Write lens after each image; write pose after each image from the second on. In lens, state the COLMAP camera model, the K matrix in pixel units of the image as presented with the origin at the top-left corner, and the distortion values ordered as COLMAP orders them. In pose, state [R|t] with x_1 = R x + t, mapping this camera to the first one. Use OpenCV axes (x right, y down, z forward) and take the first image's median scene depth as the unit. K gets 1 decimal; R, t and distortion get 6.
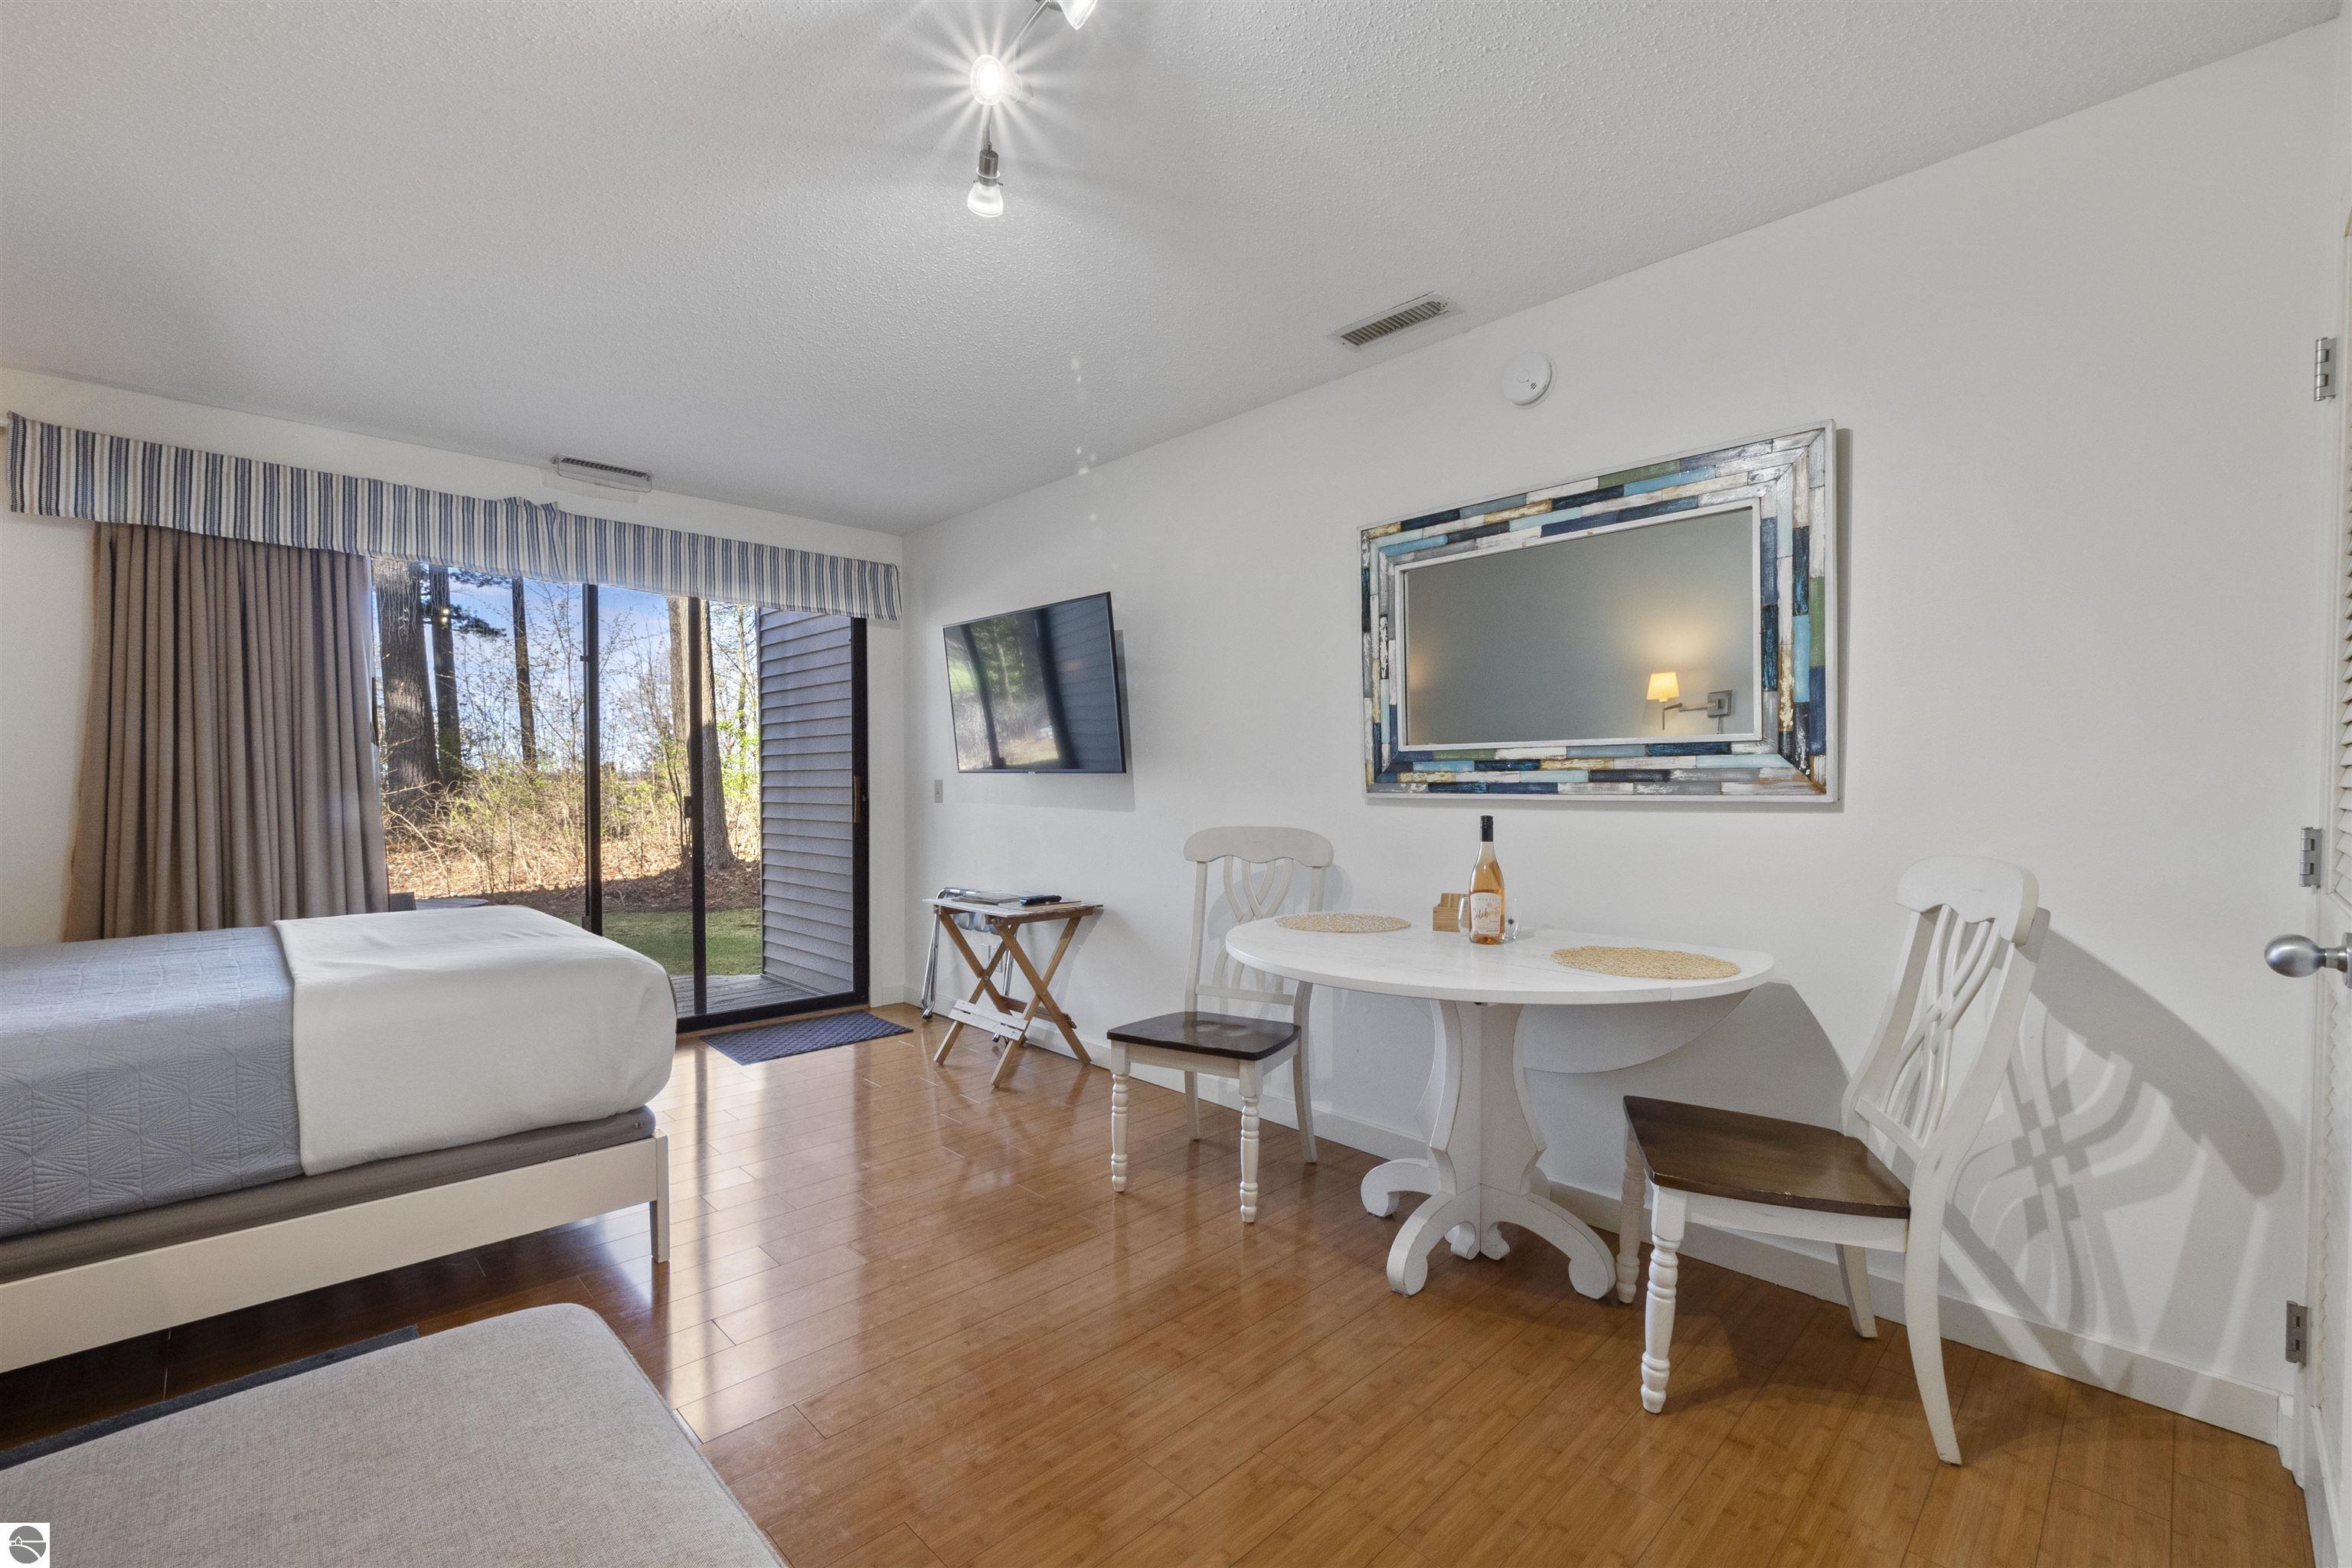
lens RADIAL K [[989.3, 0, 1163.1], [0, 989.3, 803.3], [0, 0, 1]] dist [0.001499, -0.007332]
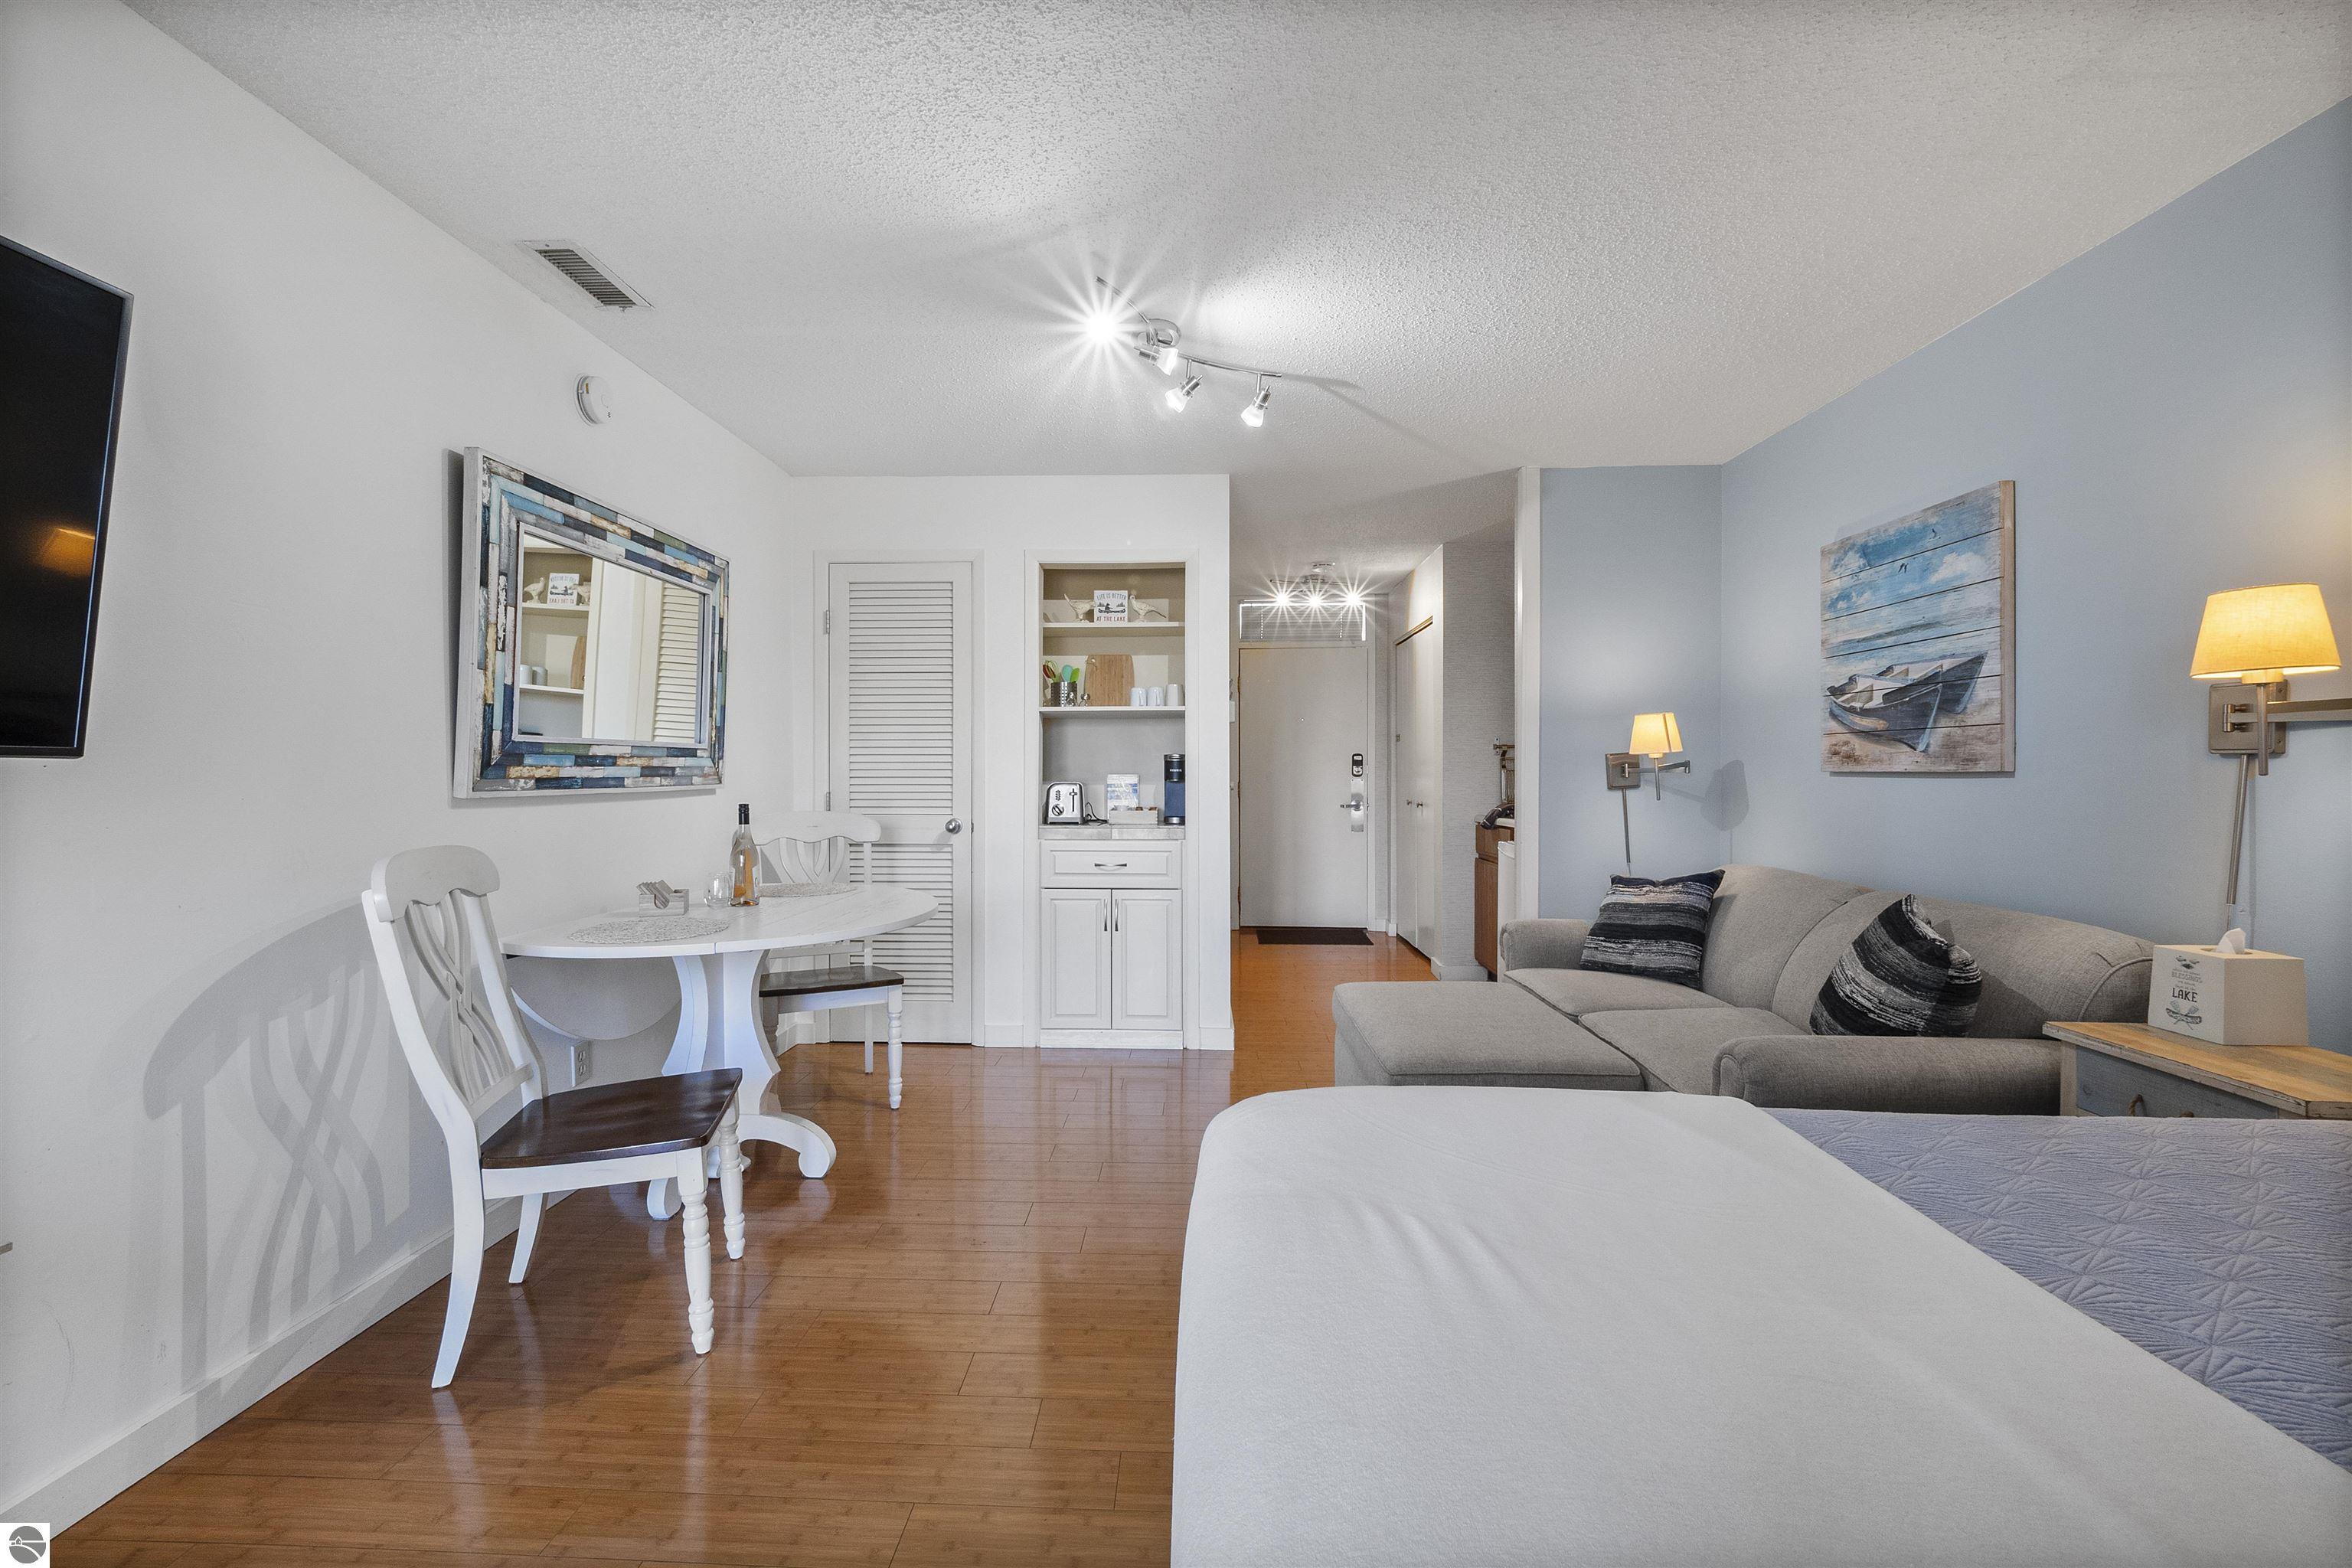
lens RADIAL K [[976.8, 0, 1160.7], [0, 976.8, 783.2], [0, 0, 1]] dist [0.001587, -0.009187]
pose [[-0.691799, -0.007223, 0.722054, -0.643395], [0.016801, 0.999518, 0.026095, -0.025393], [-0.721894, 0.030184, -0.691345, 1.023127]]
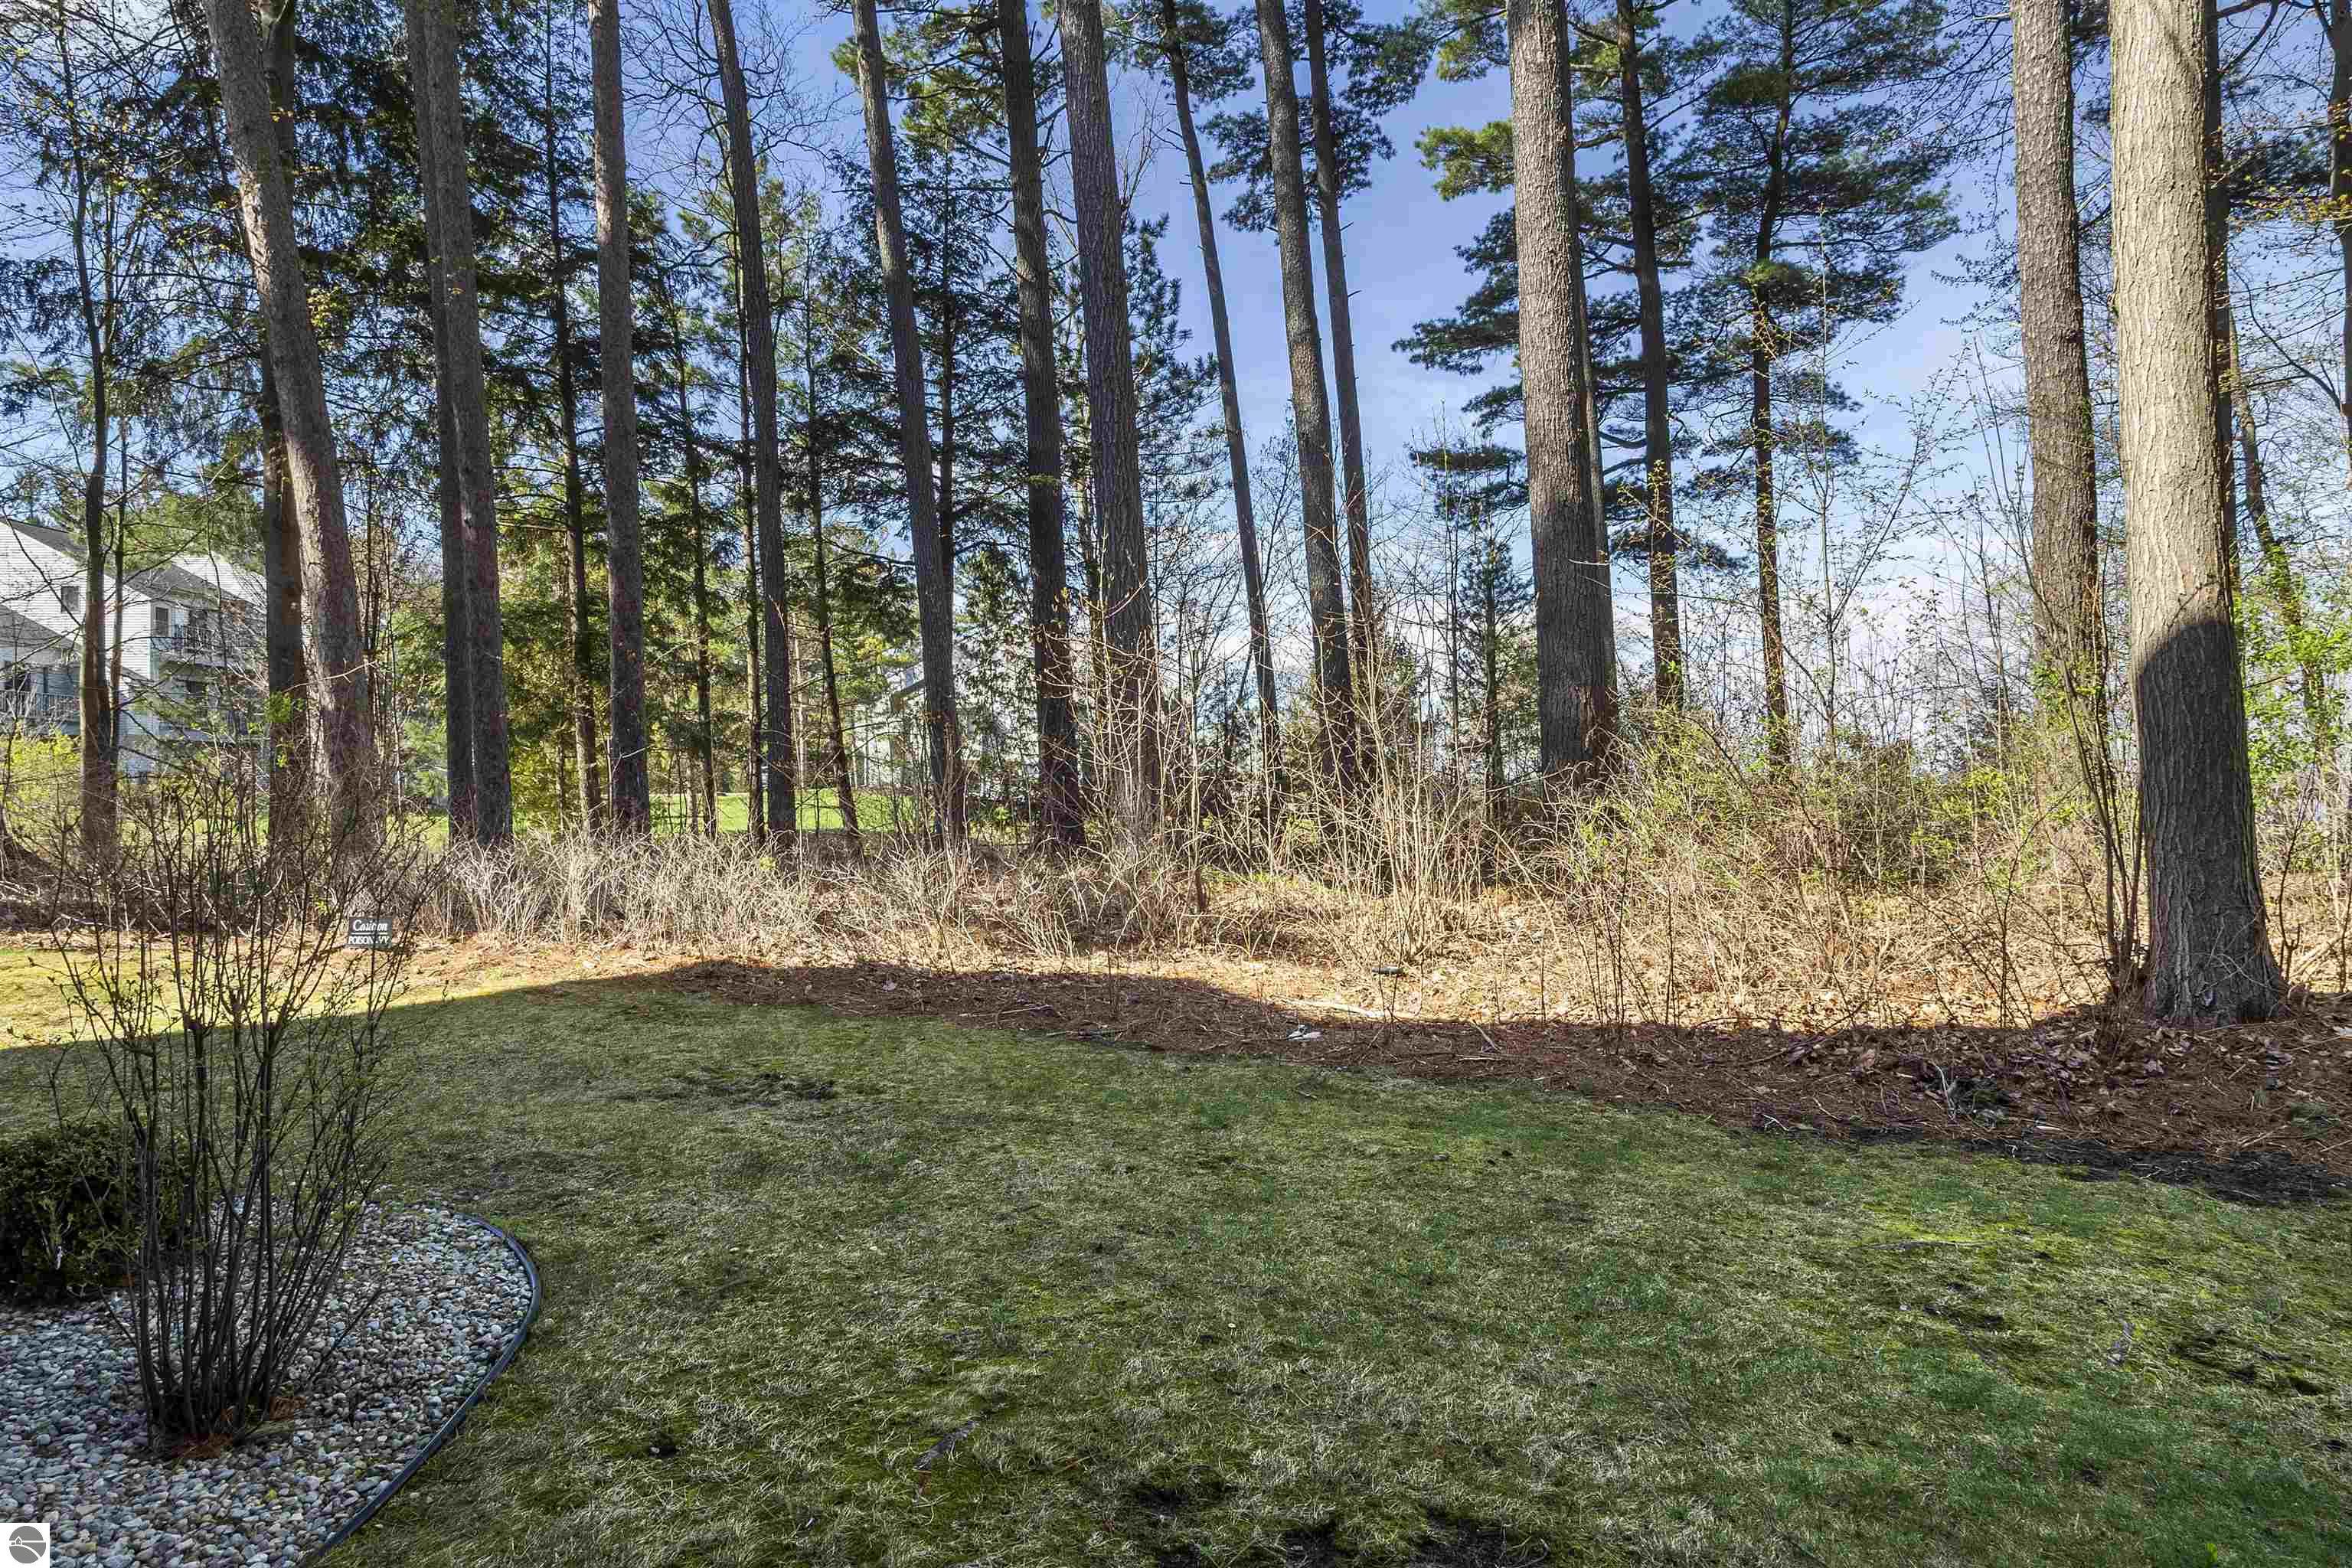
lens RADIAL K [[1350.8, 0, 1176.0], [0, 1350.8, 784.0], [0, 0, 1]] dist [0.003672, 0.000591]
pose [[0.539973, -0.003272, -0.841676, -0.993832], [-0.017711, 0.999727, -0.015249, 0.005023], [0.841496, 0.023141, 0.539768, 1.751364]]
